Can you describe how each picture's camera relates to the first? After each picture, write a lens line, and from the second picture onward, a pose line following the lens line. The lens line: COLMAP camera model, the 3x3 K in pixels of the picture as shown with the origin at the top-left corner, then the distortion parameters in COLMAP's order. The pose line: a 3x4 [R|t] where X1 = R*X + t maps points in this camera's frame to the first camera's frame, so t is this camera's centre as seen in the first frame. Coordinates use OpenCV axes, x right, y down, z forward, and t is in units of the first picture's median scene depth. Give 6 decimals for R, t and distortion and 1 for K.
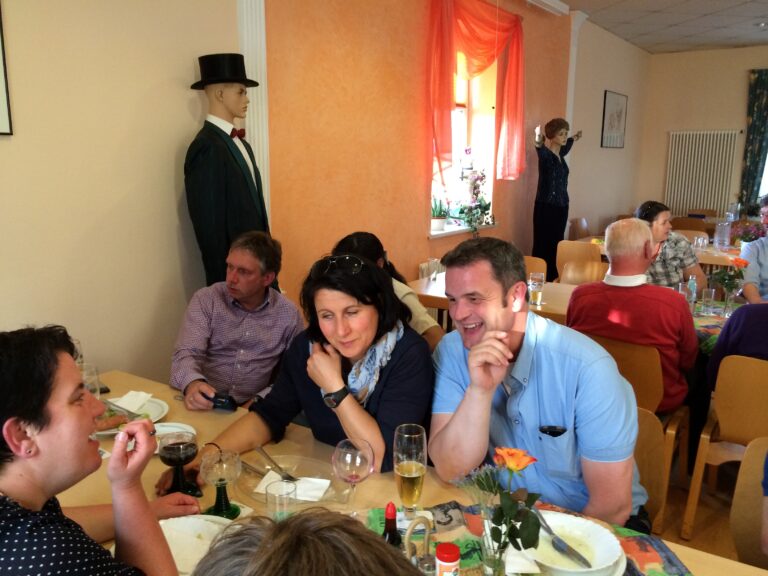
lens RADIAL K [[661.5, 0, 389.7], [0, 661.5, 285.0], [0, 0, 1]] dist [0.064337, -0.075993]
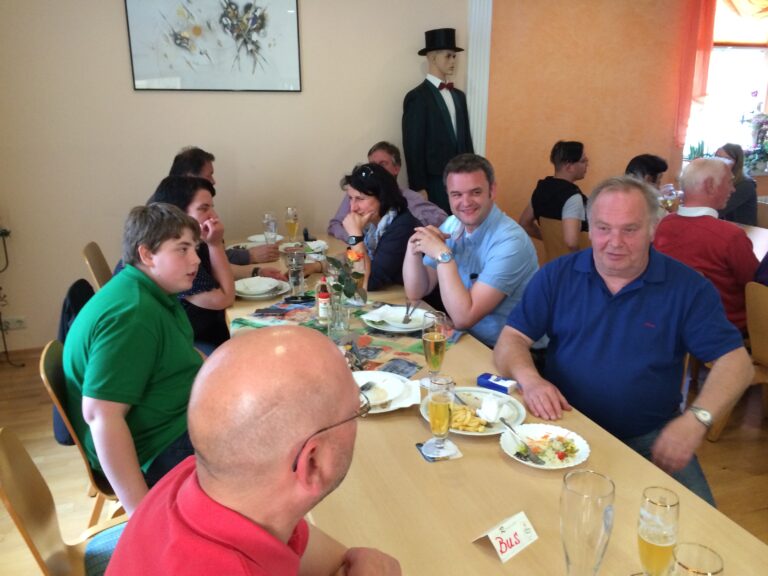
lens RADIAL K [[661.5, 0, 385.6], [0, 661.5, 287.5], [0, 0, 1]] dist [0.064337, -0.075993]
pose [[0.797705, 0.157676, -0.582070, 0.451380], [-0.109071, 0.987018, 0.117895, 0.032034], [0.593103, -0.030559, 0.804547, -0.175871]]
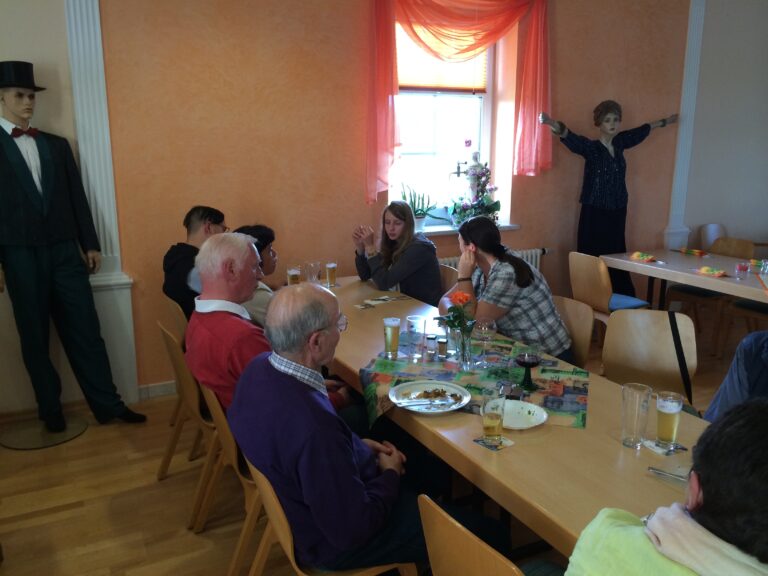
lens RADIAL K [[661.5, 0, 387.5], [0, 661.5, 289.1], [0, 0, 1]] dist [0.064337, -0.075993]
pose [[0.869105, 0.104231, -0.483521, 0.702173], [-0.089824, 0.994550, 0.052937, -0.067596], [0.486403, -0.002576, 0.873731, 0.261962]]
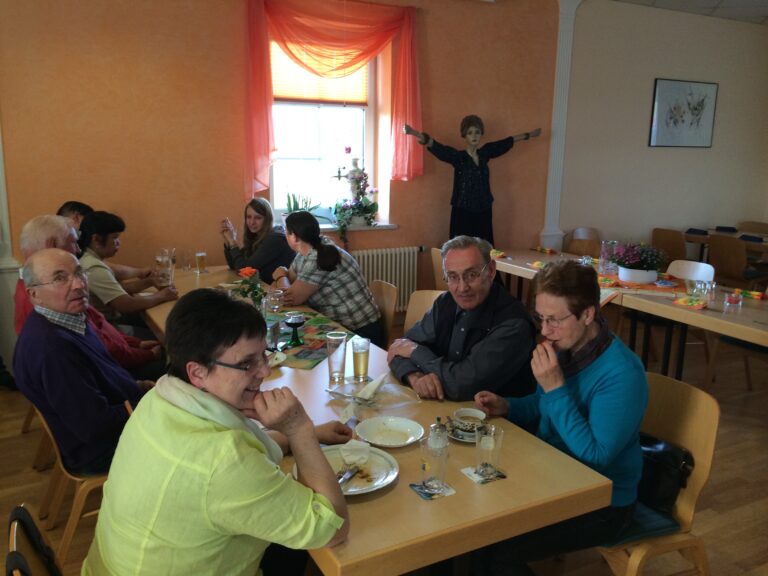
lens RADIAL K [[661.5, 0, 391.9], [0, 661.5, 292.4], [0, 0, 1]] dist [0.064337, -0.075993]
pose [[0.881083, 0.108742, -0.460292, 0.970213], [-0.101646, 0.994006, 0.040261, -0.056458], [0.461911, 0.011313, 0.886854, 0.236728]]
